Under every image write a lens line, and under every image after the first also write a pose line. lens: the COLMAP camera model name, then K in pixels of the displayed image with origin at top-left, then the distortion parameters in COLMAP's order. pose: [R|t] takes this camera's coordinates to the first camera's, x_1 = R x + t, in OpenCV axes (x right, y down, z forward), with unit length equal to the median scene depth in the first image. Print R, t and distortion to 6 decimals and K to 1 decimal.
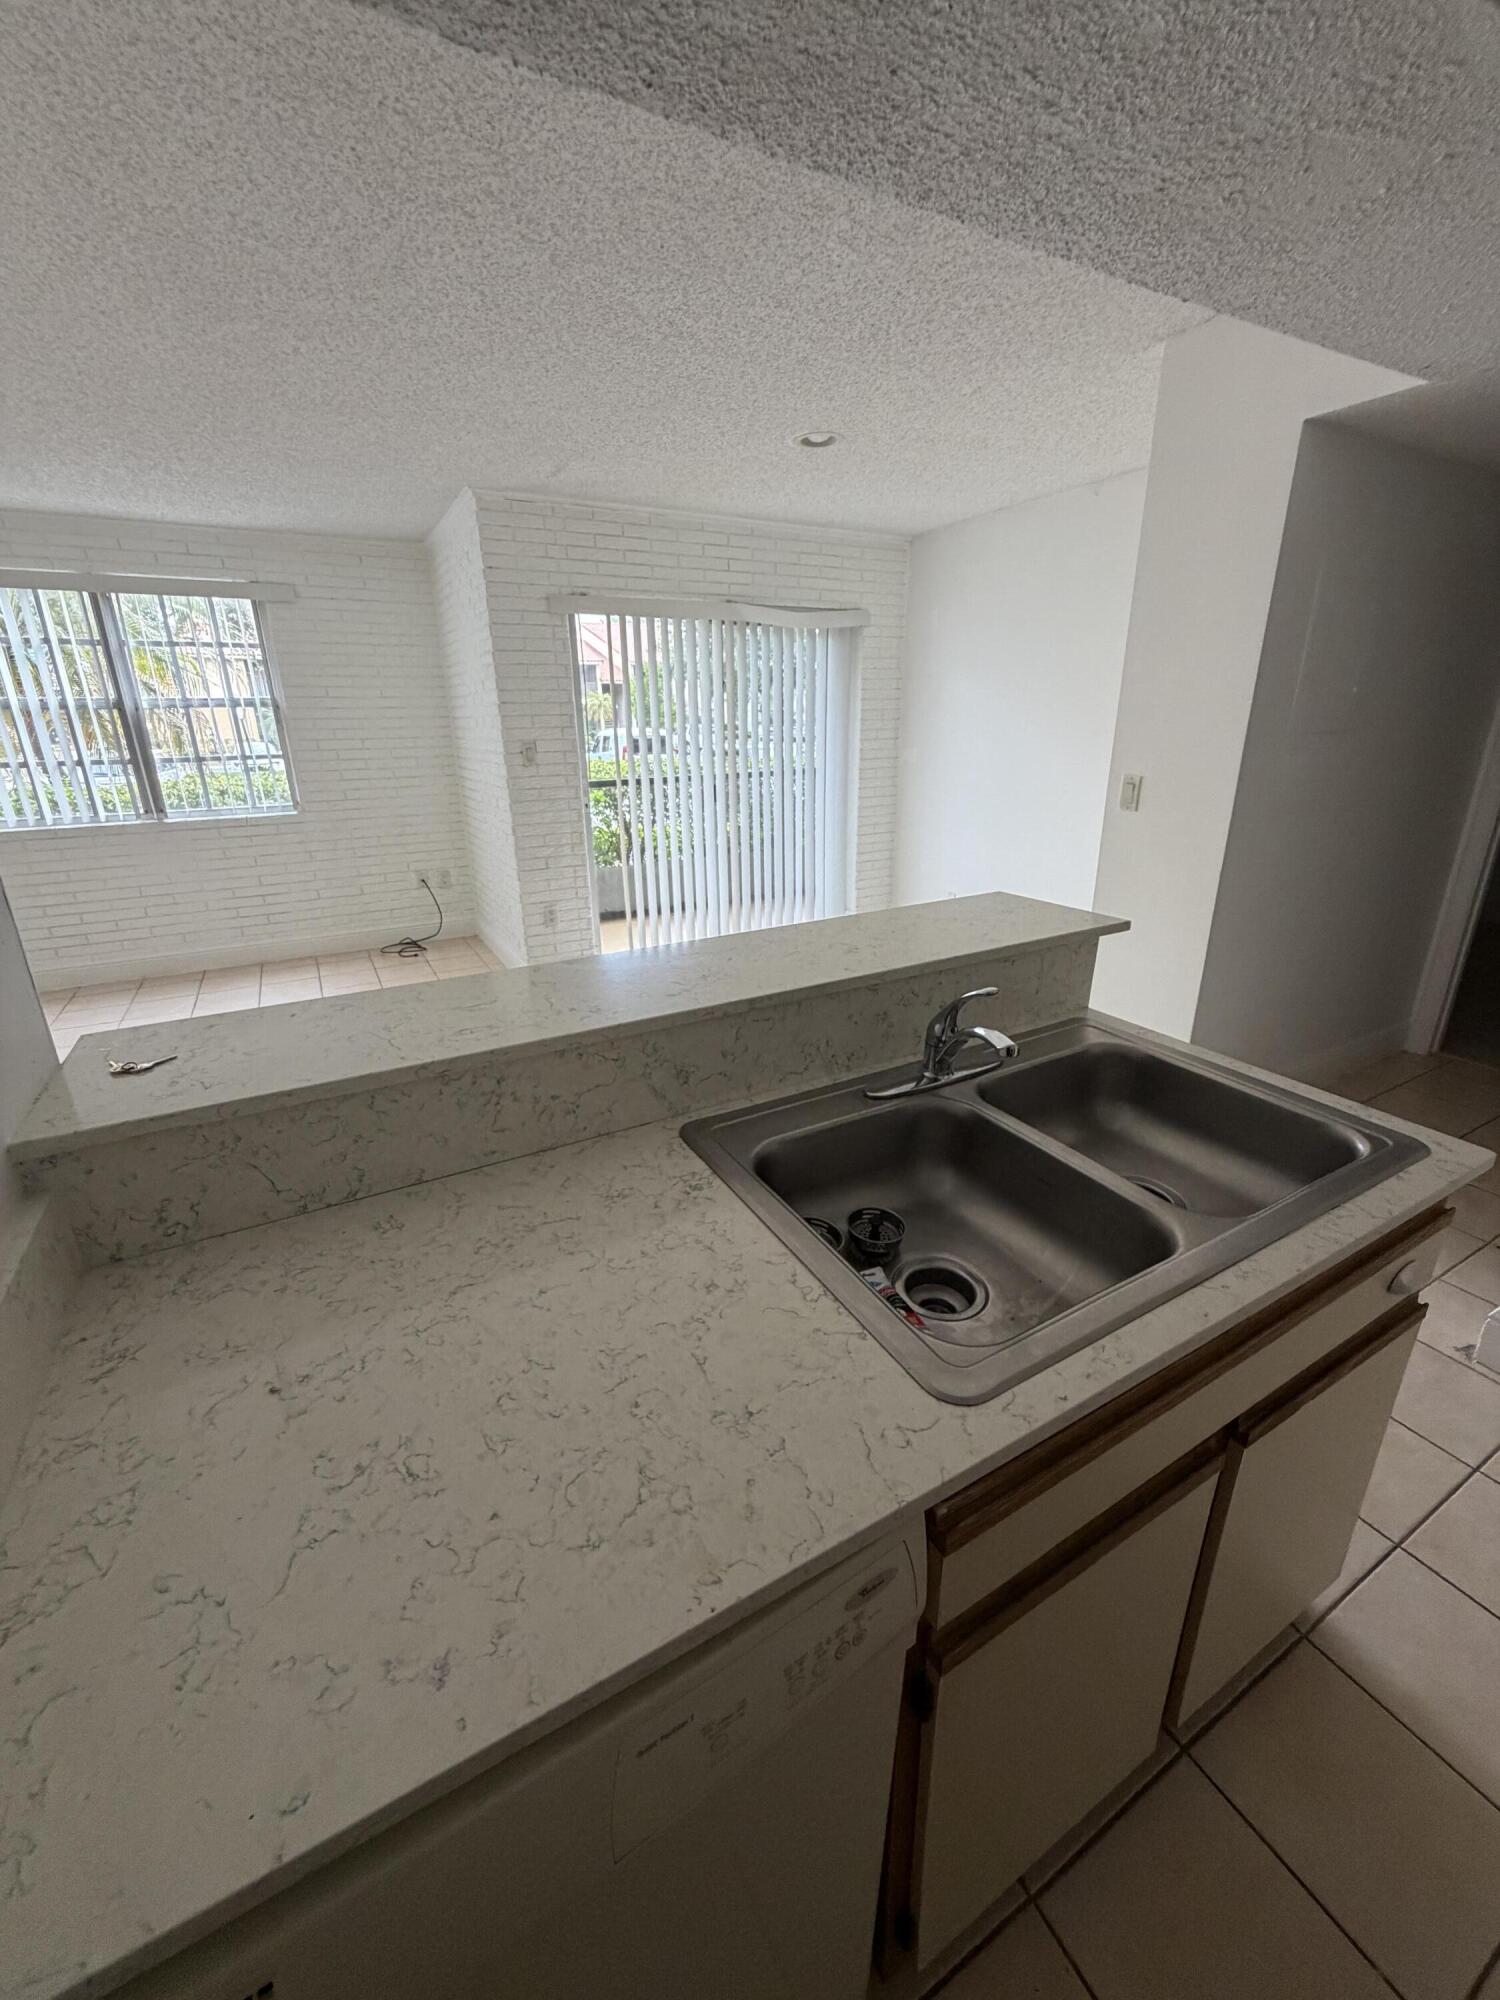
lens RADIAL K [[797.1, 0, 763.4], [0, 797.1, 999.2], [0, 0, 1]] dist [-0.002775, 0.000429]
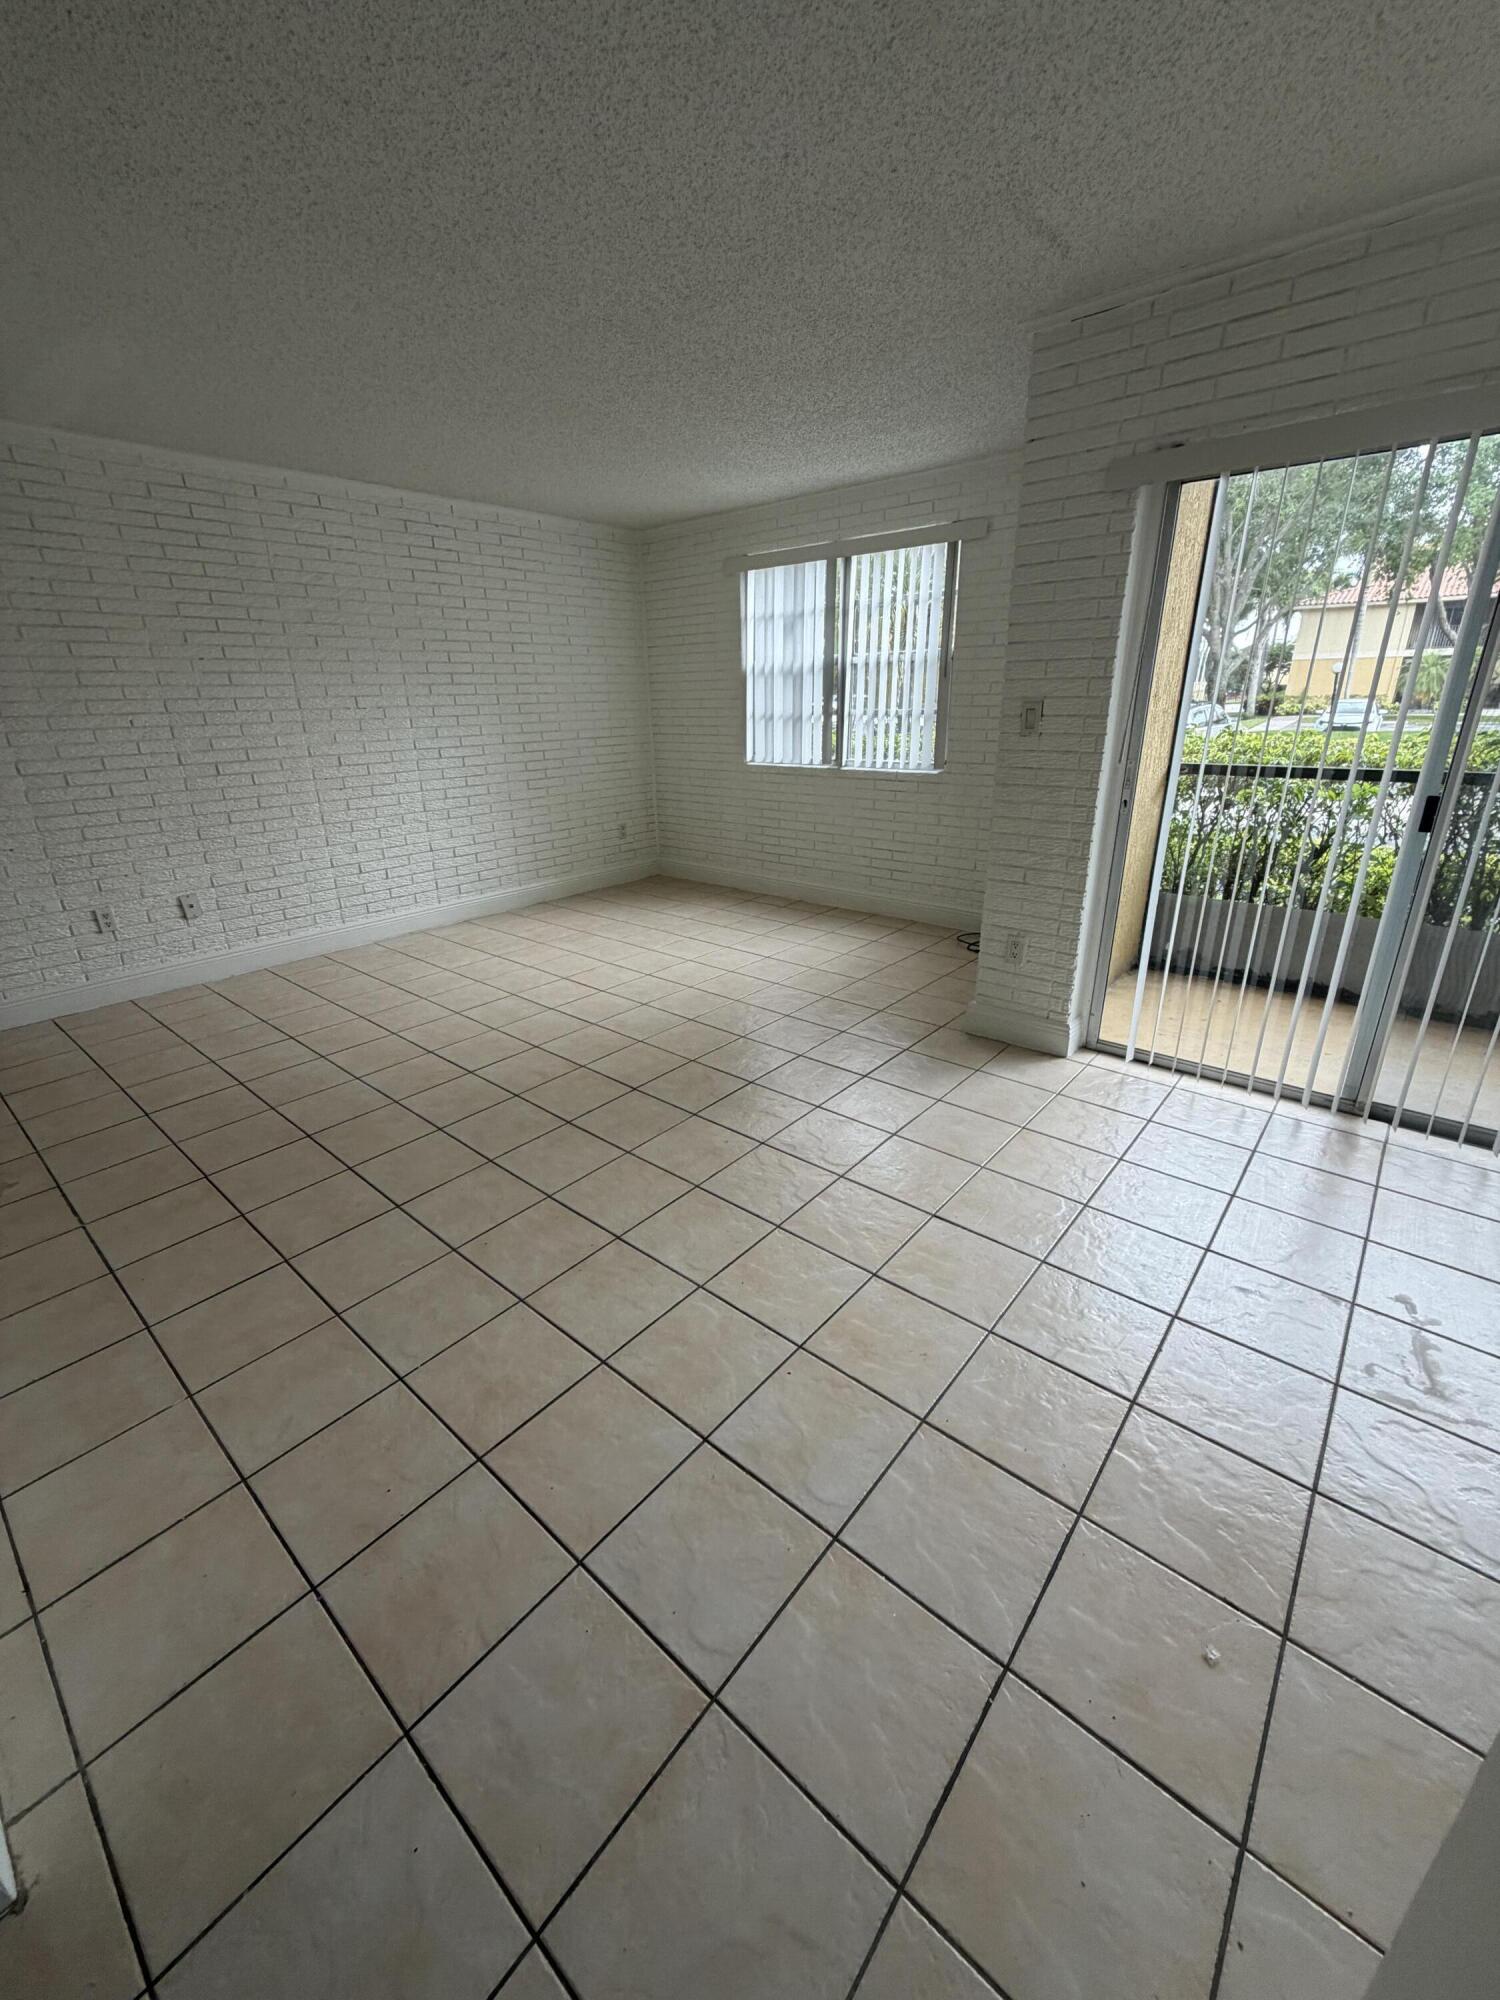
lens RADIAL K [[797.1, 0, 744.3], [0, 797.1, 994.5], [0, 0, 1]] dist [-0.002775, 0.000429]
pose [[0.348166, 0.335469, -0.875352, 0.288825], [-0.295668, 0.925411, 0.237054, -0.167647], [0.889585, 0.176279, 0.421385, 0.505103]]
